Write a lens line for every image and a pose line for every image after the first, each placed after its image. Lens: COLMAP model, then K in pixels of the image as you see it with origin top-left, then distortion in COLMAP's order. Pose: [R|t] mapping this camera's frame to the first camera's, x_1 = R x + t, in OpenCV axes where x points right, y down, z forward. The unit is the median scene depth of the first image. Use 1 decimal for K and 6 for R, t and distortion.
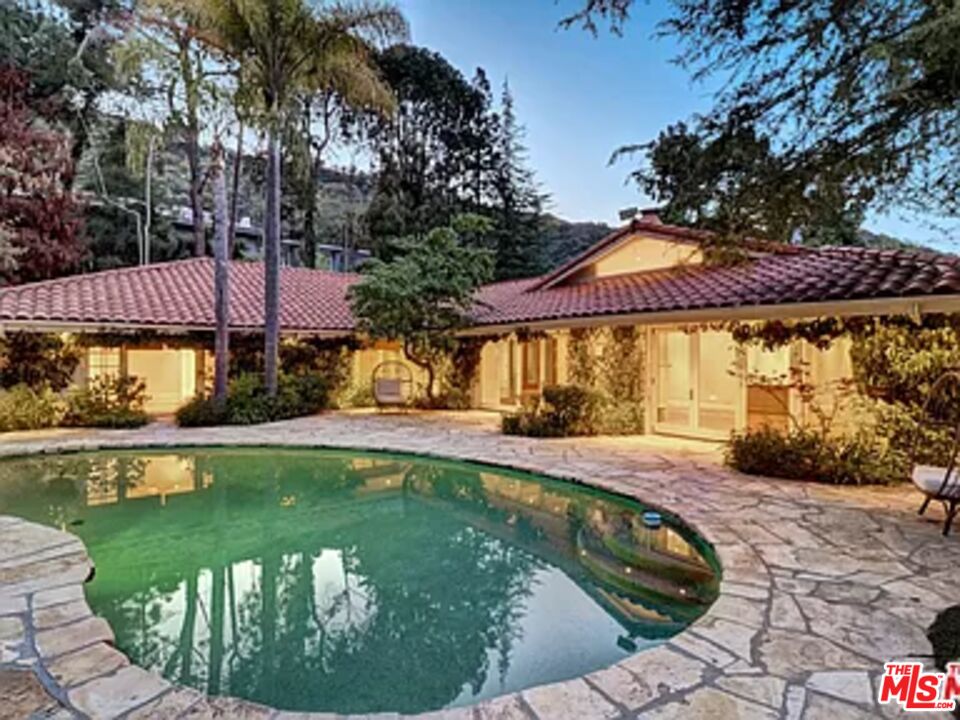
lens RADIAL K [[499.9, 0, 470.5], [0, 499.9, 351.7], [0, 0, 1]] dist [-0.004809, -0.001237]
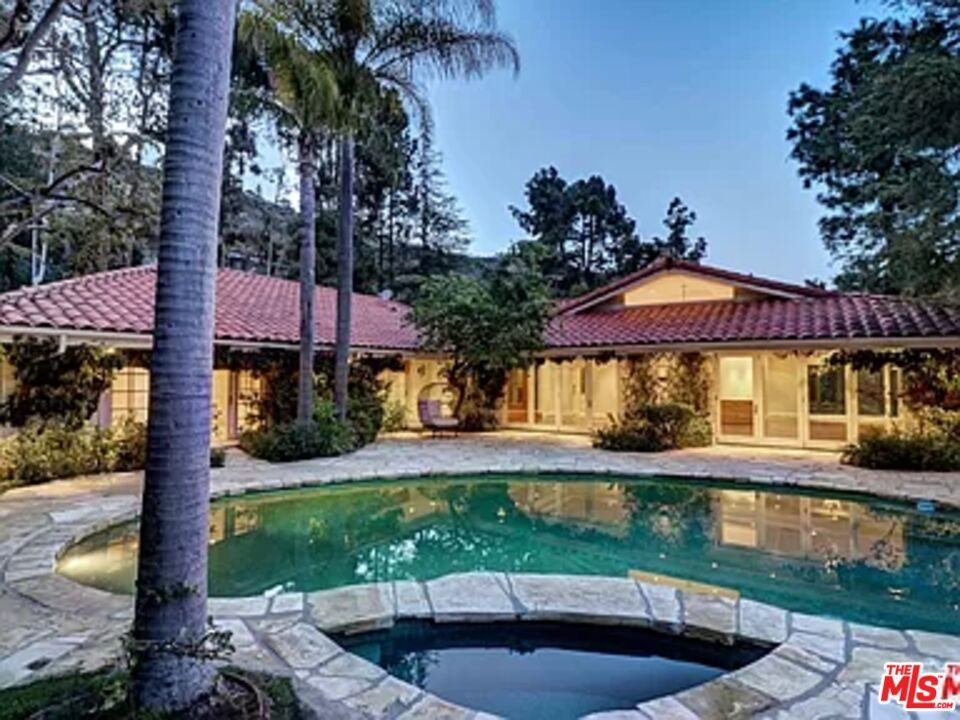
lens RADIAL K [[499.9, 0, 470.5], [0, 499.9, 351.7], [0, 0, 1]] dist [-0.004809, -0.001237]
pose [[0.943346, 0.014716, 0.331485, -0.447658], [-0.001658, 0.999213, -0.039642, -0.002400], [-0.331807, 0.036846, 0.942627, 0.068239]]
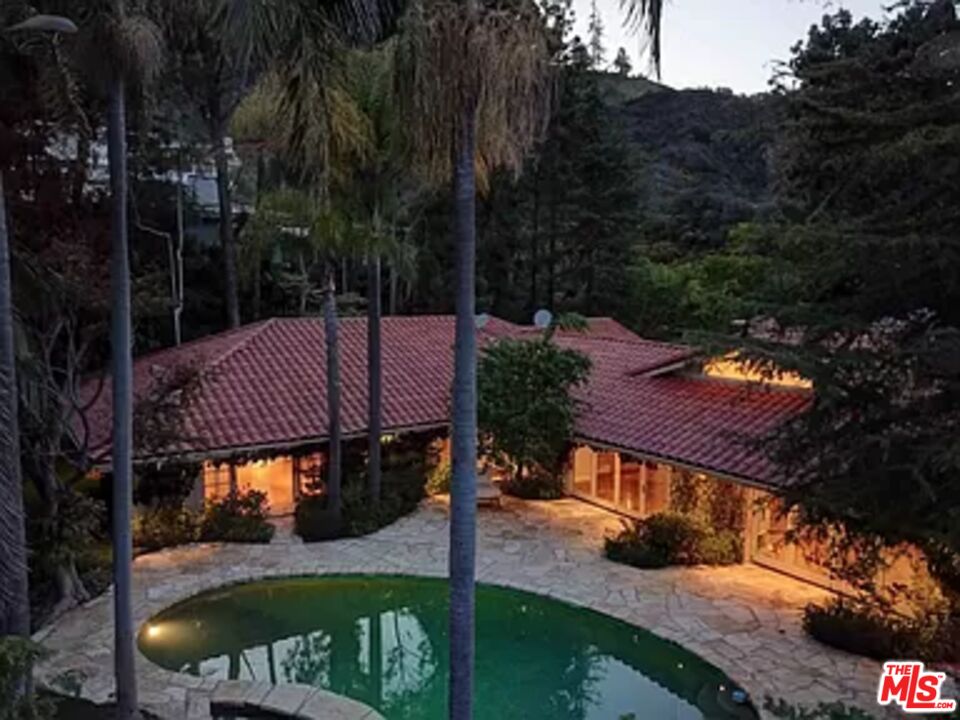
lens RADIAL K [[730.7, 0, 468.4], [0, 730.7, 359.7], [0, 0, 1]] dist [0.018277, -0.001037]
pose [[0.997787, 0.009661, -0.065791, -0.104293], [-0.002229, 0.993694, 0.112104, -0.341019], [0.066460, -0.111710, 0.991516, -0.412574]]
